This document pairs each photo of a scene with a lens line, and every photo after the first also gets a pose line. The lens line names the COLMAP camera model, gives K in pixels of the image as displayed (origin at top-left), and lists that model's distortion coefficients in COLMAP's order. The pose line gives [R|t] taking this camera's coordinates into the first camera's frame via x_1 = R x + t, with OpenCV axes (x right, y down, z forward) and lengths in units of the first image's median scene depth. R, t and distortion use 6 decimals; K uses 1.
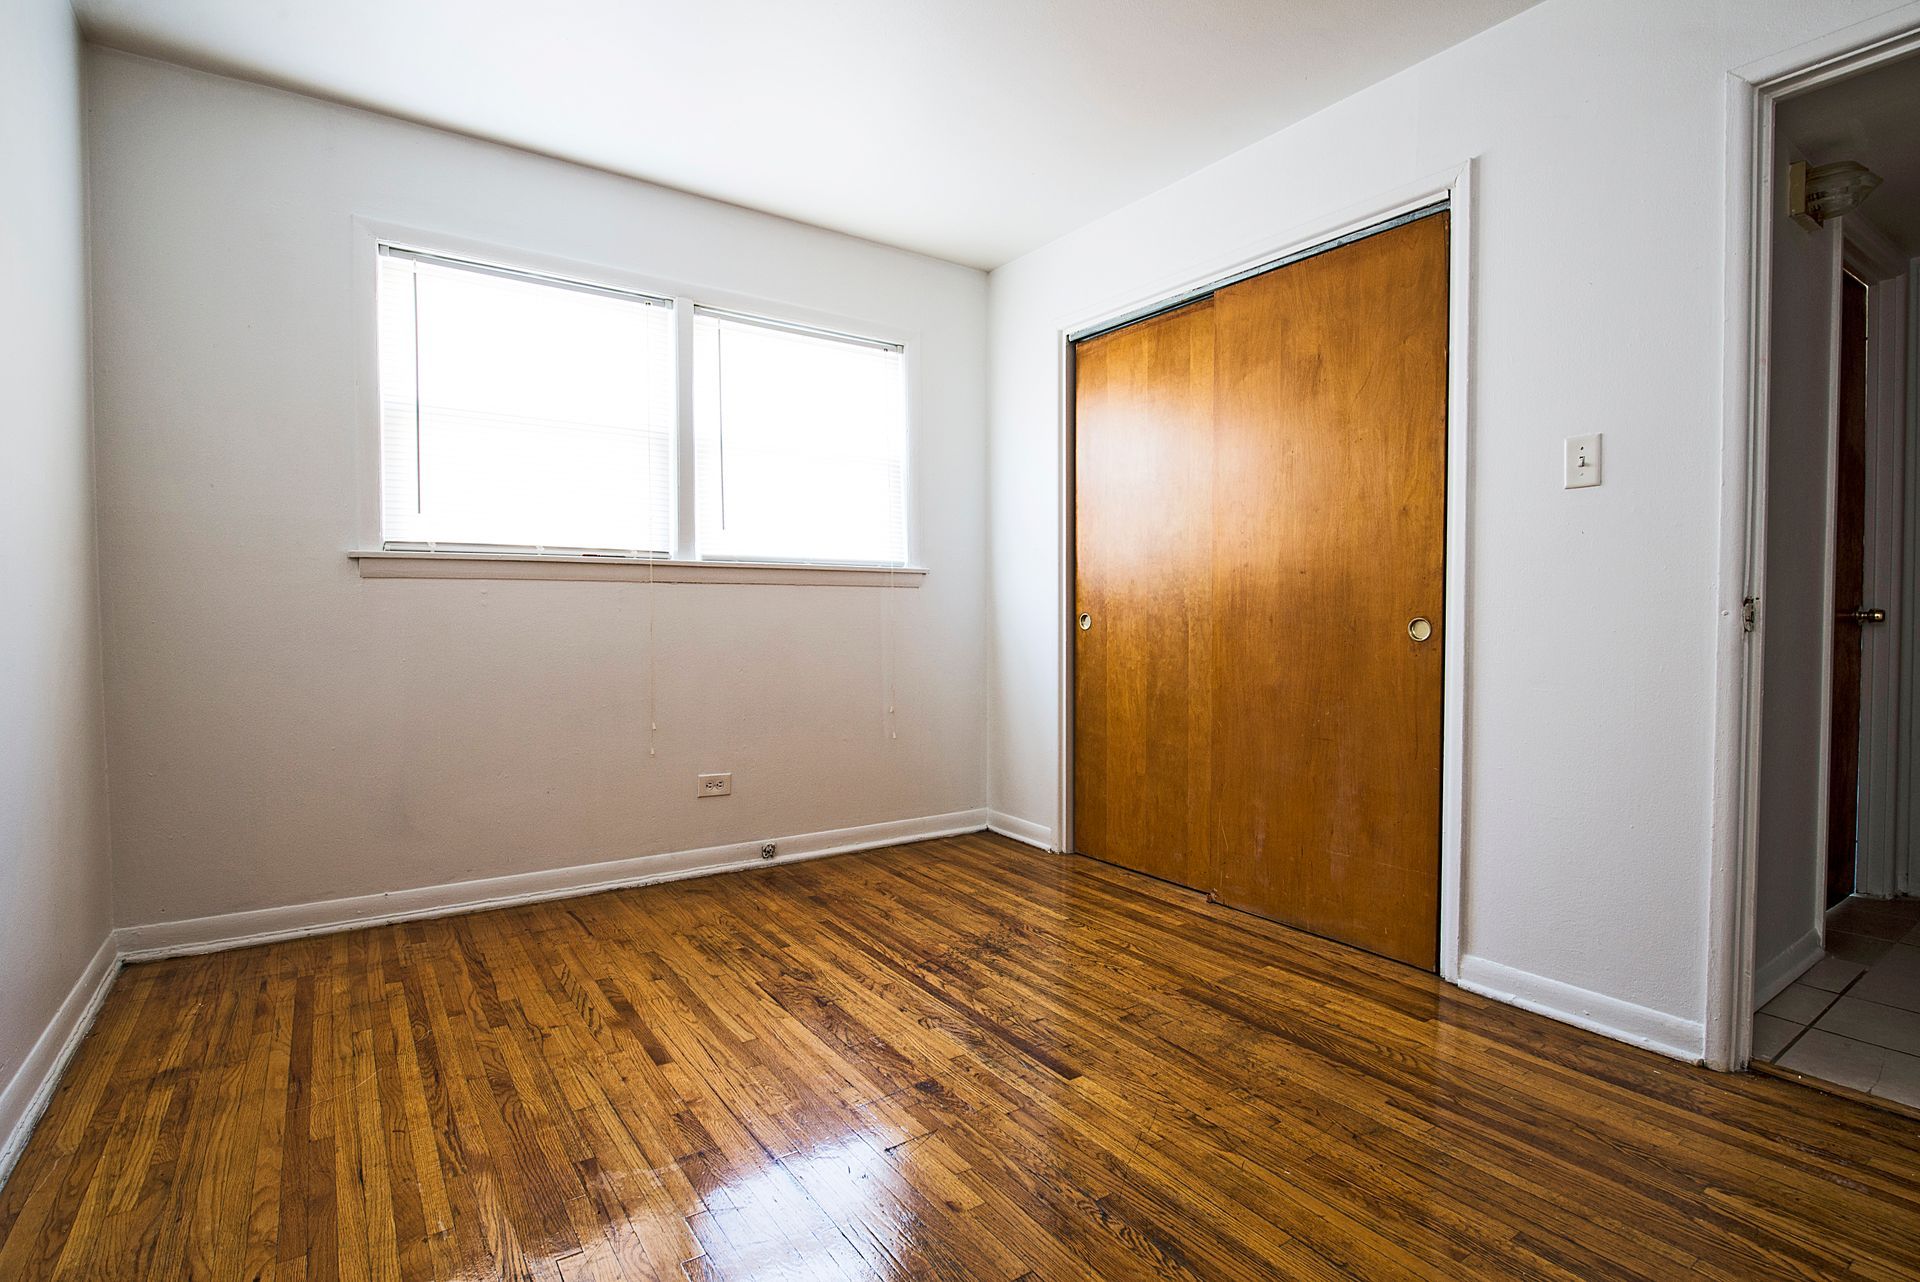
lens RADIAL K [[920.9, 0, 950.3], [0, 920.9, 640.3], [0, 0, 1]] dist [-0.007946, -0.003229]
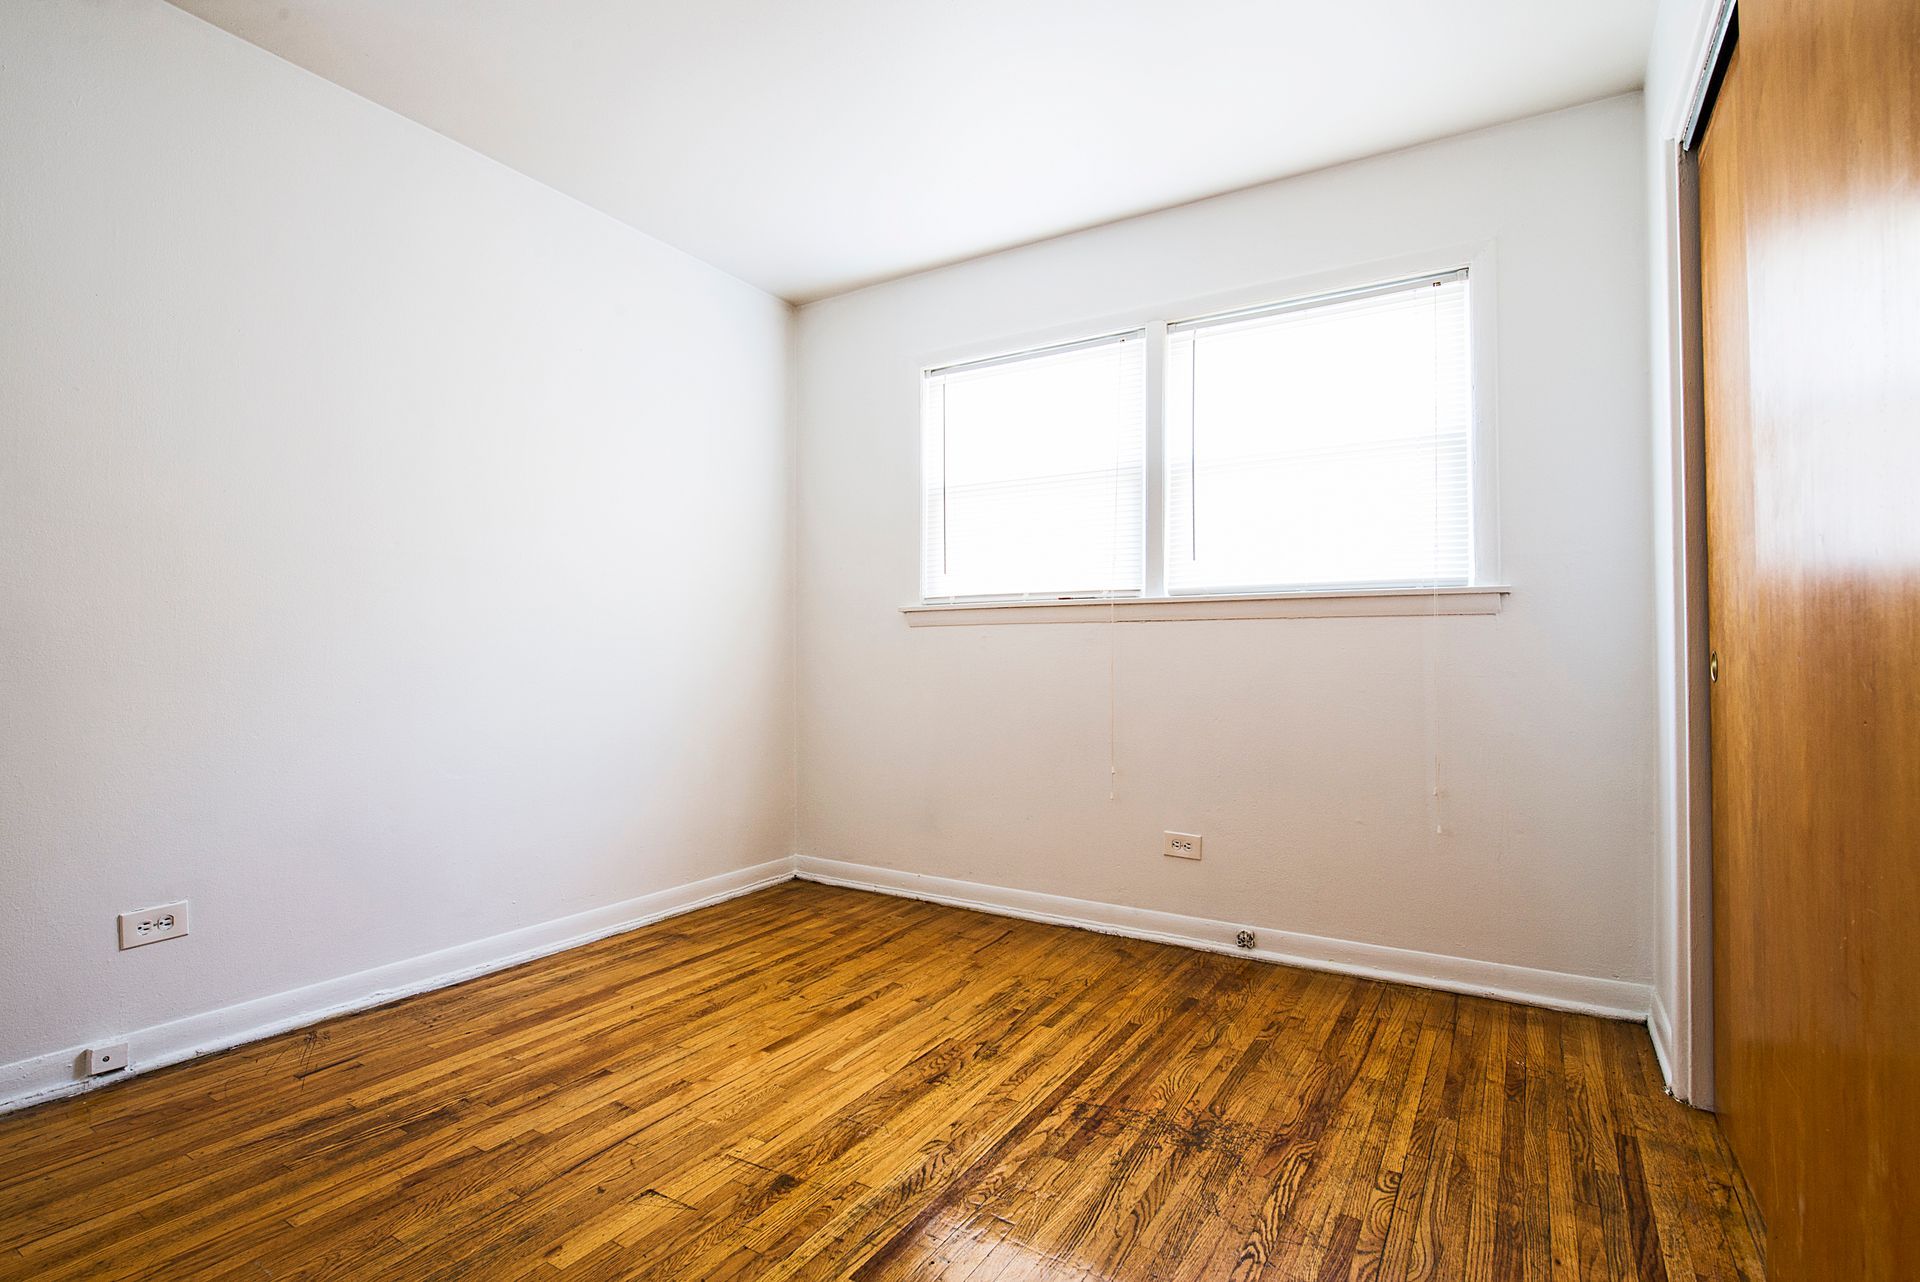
lens RADIAL K [[920.9, 0, 949.6], [0, 920.9, 638.0], [0, 0, 1]] dist [-0.007946, -0.003229]
pose [[0.404894, -0.020303, -0.914138, 0.577806], [-0.027949, 0.999011, -0.034567, -0.008269], [0.913937, 0.039545, 0.403926, 0.516845]]
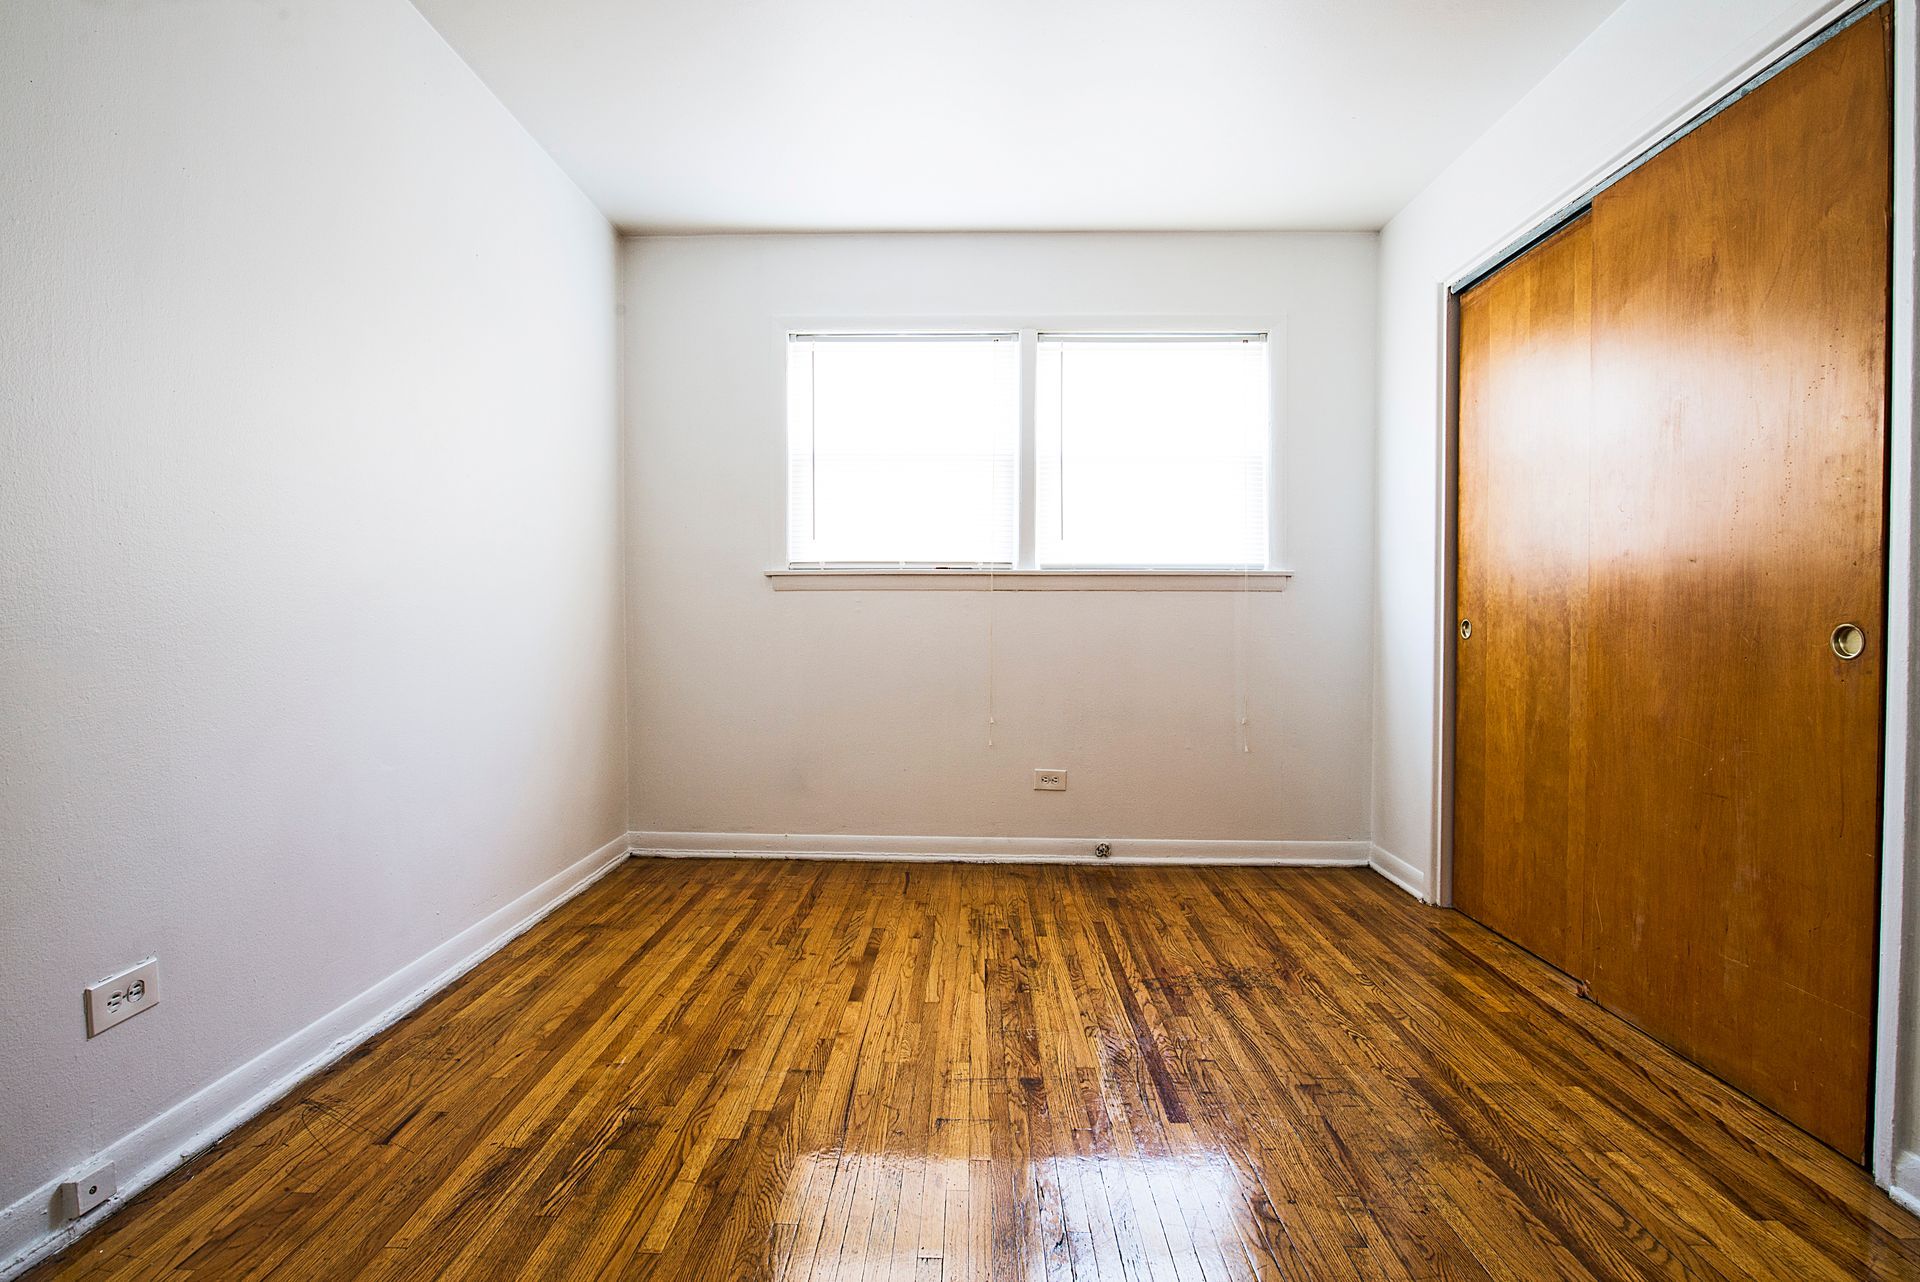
lens RADIAL K [[920.9, 0, 949.2], [0, 920.9, 638.5], [0, 0, 1]] dist [-0.007946, -0.003229]
pose [[0.810723, 0.012924, -0.585288, 0.329414], [-0.019676, 0.999793, -0.005177, 0.001960], [0.585100, 0.015713, 0.810809, 0.080083]]
